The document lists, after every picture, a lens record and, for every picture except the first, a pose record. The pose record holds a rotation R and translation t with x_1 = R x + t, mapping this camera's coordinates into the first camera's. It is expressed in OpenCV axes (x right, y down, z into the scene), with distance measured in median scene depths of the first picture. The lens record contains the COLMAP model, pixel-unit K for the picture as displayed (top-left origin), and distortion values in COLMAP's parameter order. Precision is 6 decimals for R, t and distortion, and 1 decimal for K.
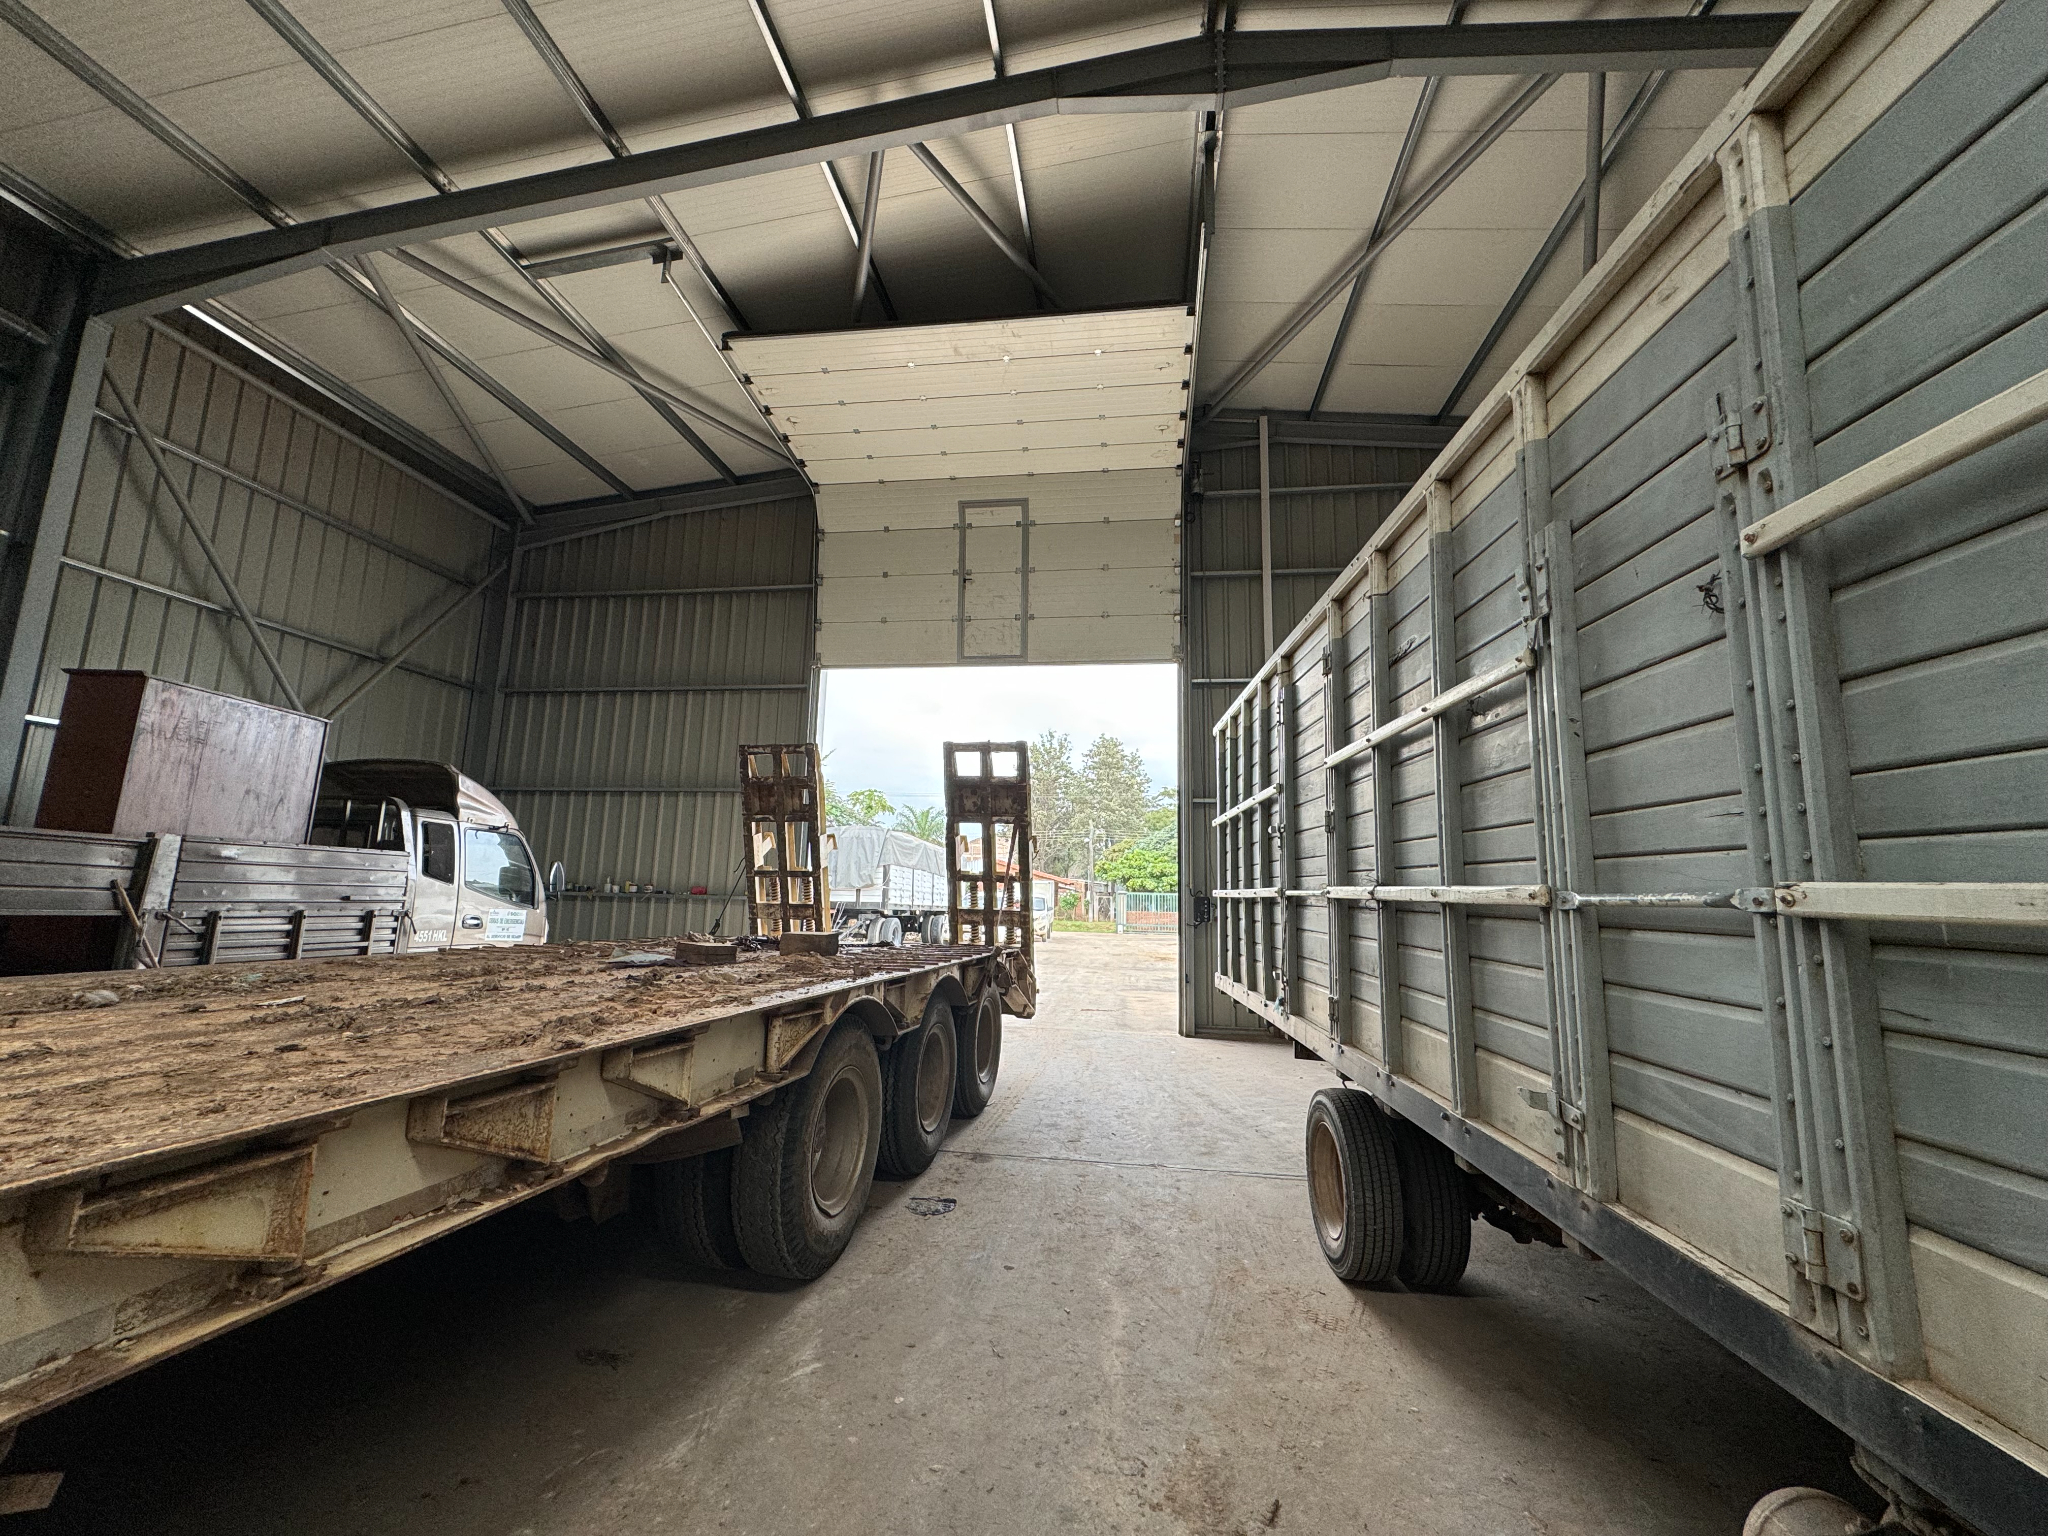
lens RADIAL K [[813.1, 0, 1024.0], [0, 813.1, 768.0], [0, 0, 1]] dist [-0.000234, -0.000028]
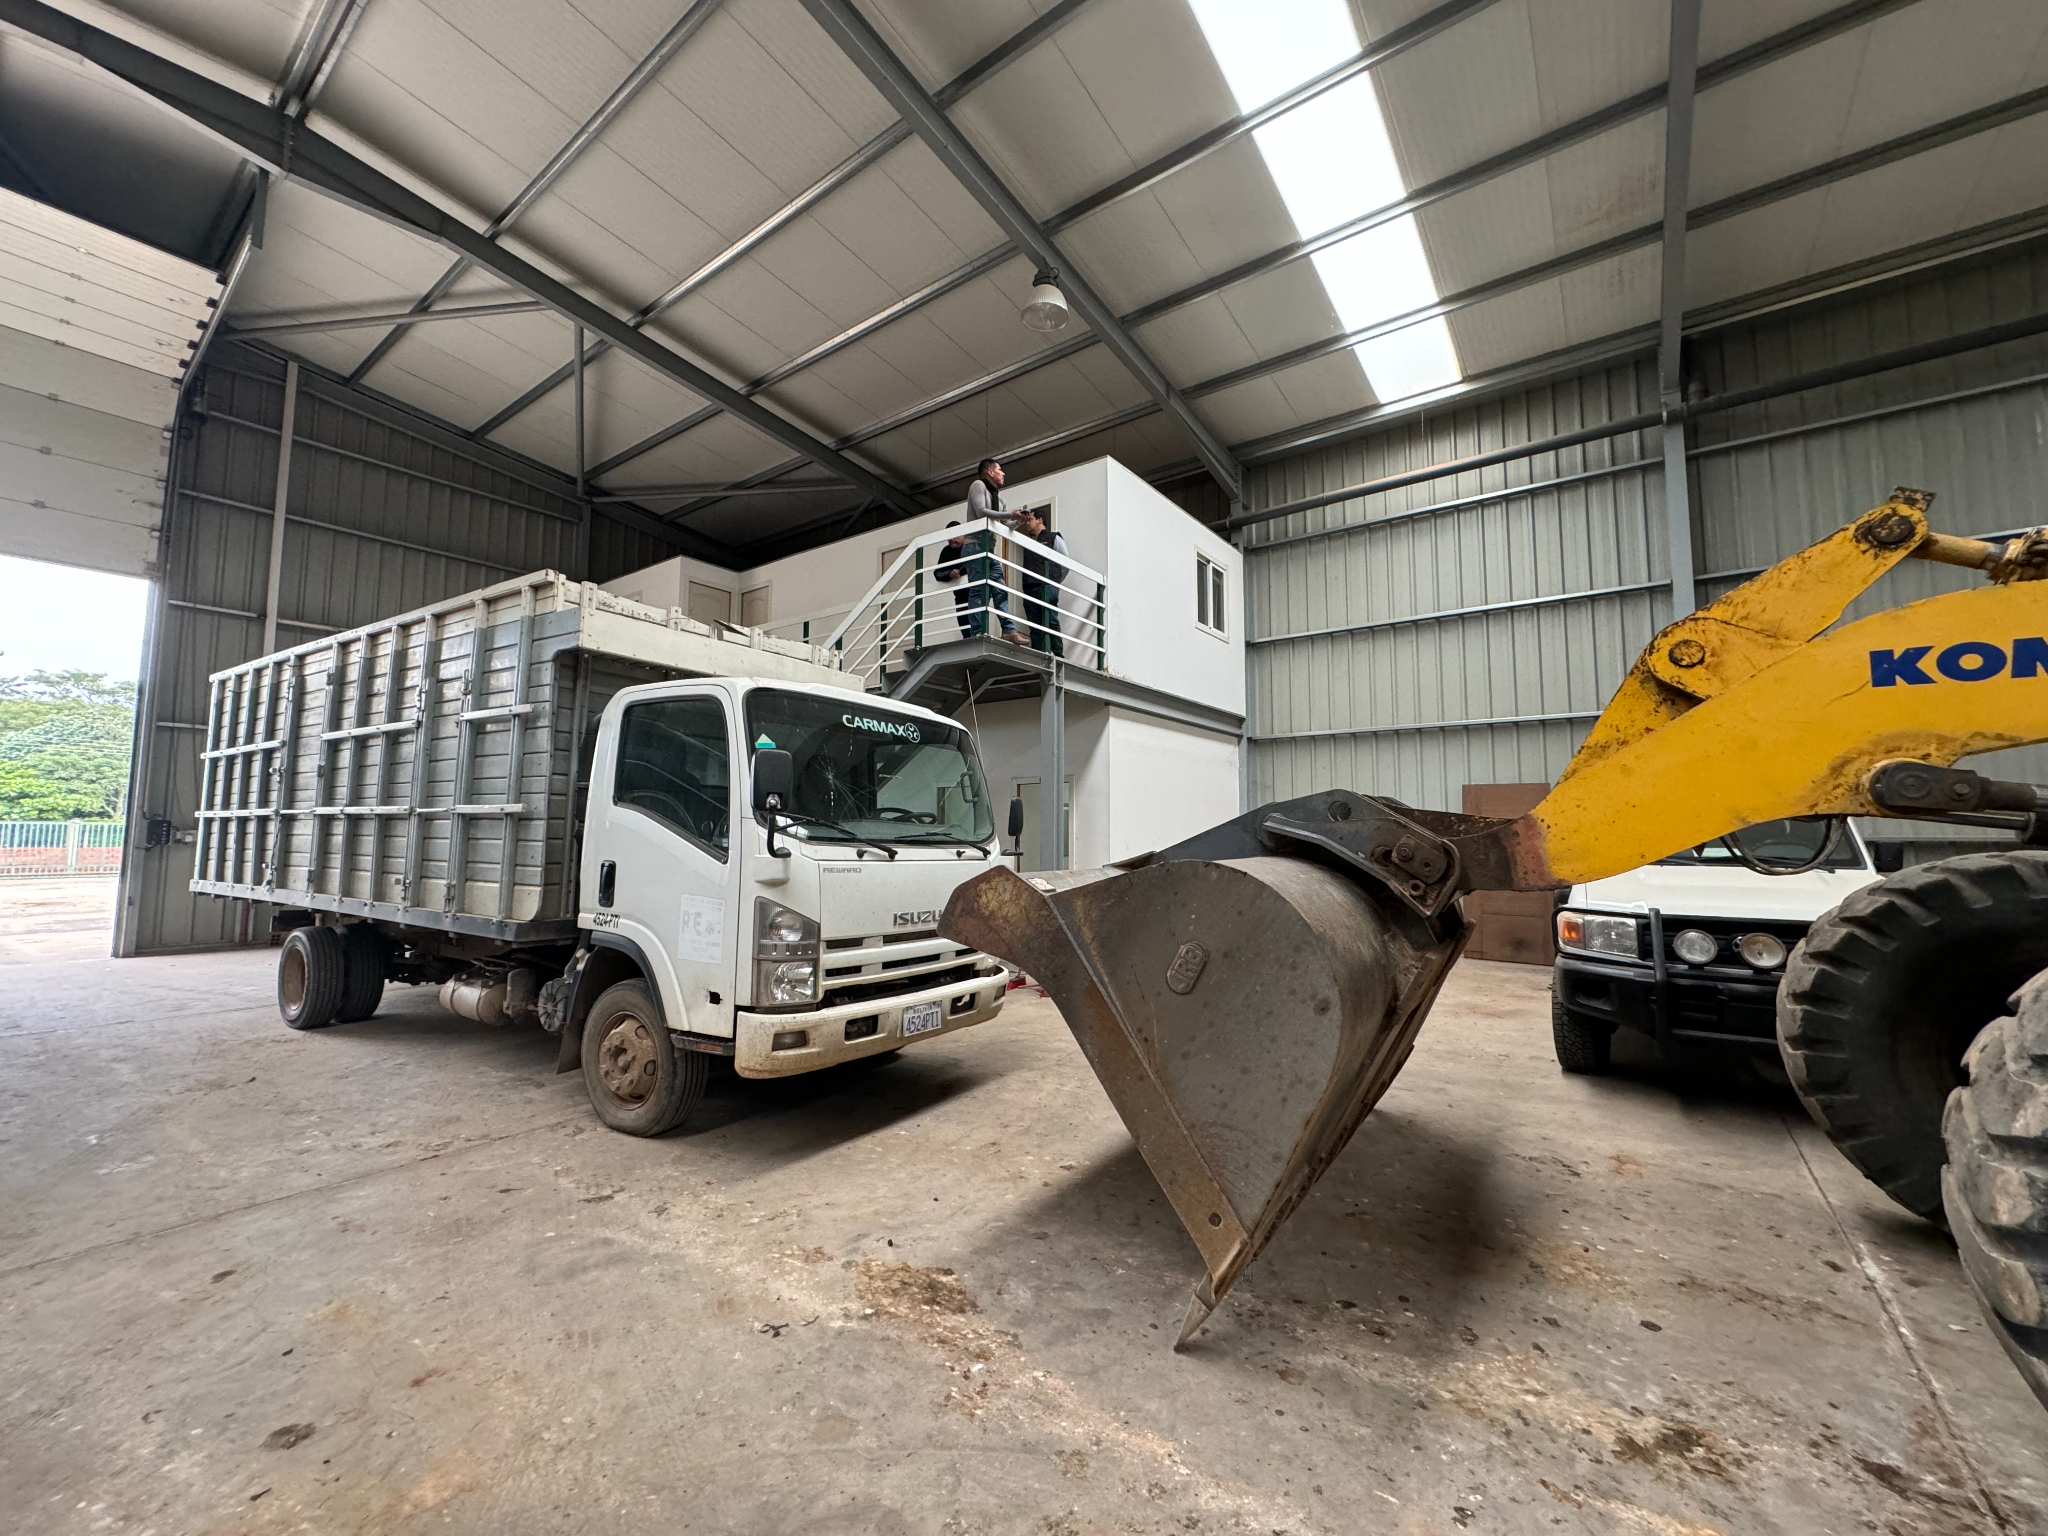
lens RADIAL K [[813.1, 0, 1024.0], [0, 813.1, 768.0], [0, 0, 1]] dist [-0.000234, -0.000028]
pose [[0.481265, 0.053532, 0.874939, -0.329985], [-0.128956, 0.991597, 0.010263, -0.118424], [-0.867038, -0.117768, 0.484124, -0.896626]]
